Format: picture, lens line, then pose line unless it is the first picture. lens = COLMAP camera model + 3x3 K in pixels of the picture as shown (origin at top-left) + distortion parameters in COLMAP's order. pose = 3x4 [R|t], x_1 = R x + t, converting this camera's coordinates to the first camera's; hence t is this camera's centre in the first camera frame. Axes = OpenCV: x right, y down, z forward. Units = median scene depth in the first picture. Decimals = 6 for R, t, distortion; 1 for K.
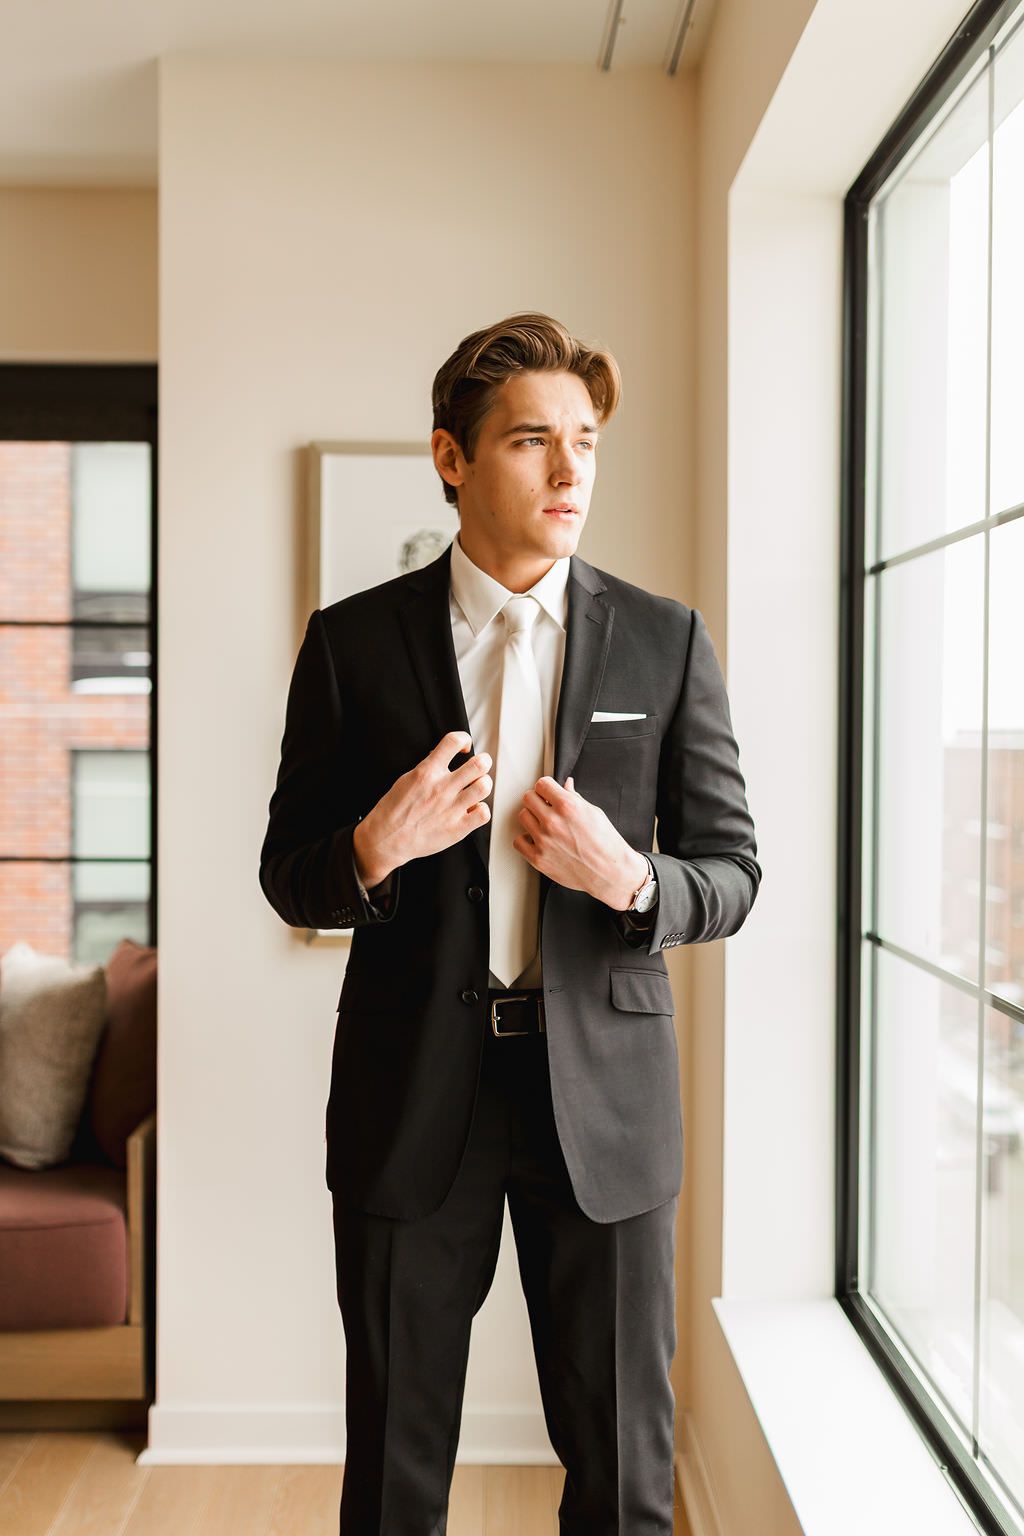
lens RADIAL K [[1593.2, 0, 512.0], [0, 1593.2, 768.0], [0, 0, 1]] dist [0.105095, 0.001472]
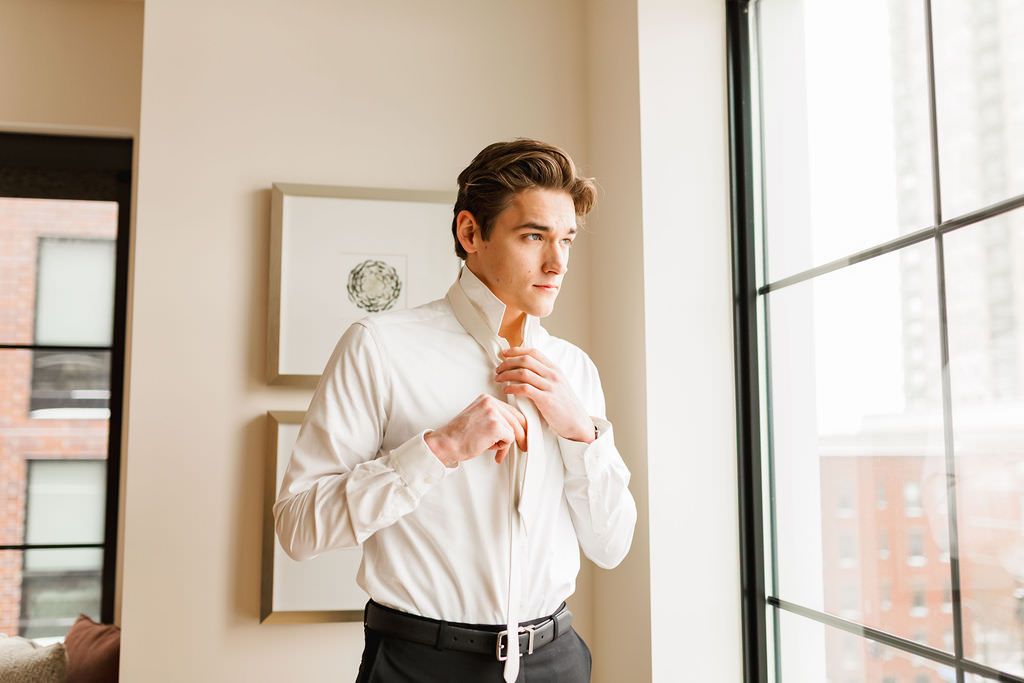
lens RADIAL K [[1002.9, 0, 512.0], [0, 1002.9, 341.5], [0, 0, 1]] dist [0.000896, 0.015693]
pose [[0.983239, 0.012051, 0.181920, -0.076687], [0.011506, 0.991722, -0.127885, 0.007354], [-0.181955, 0.127835, 0.974962, 0.233157]]
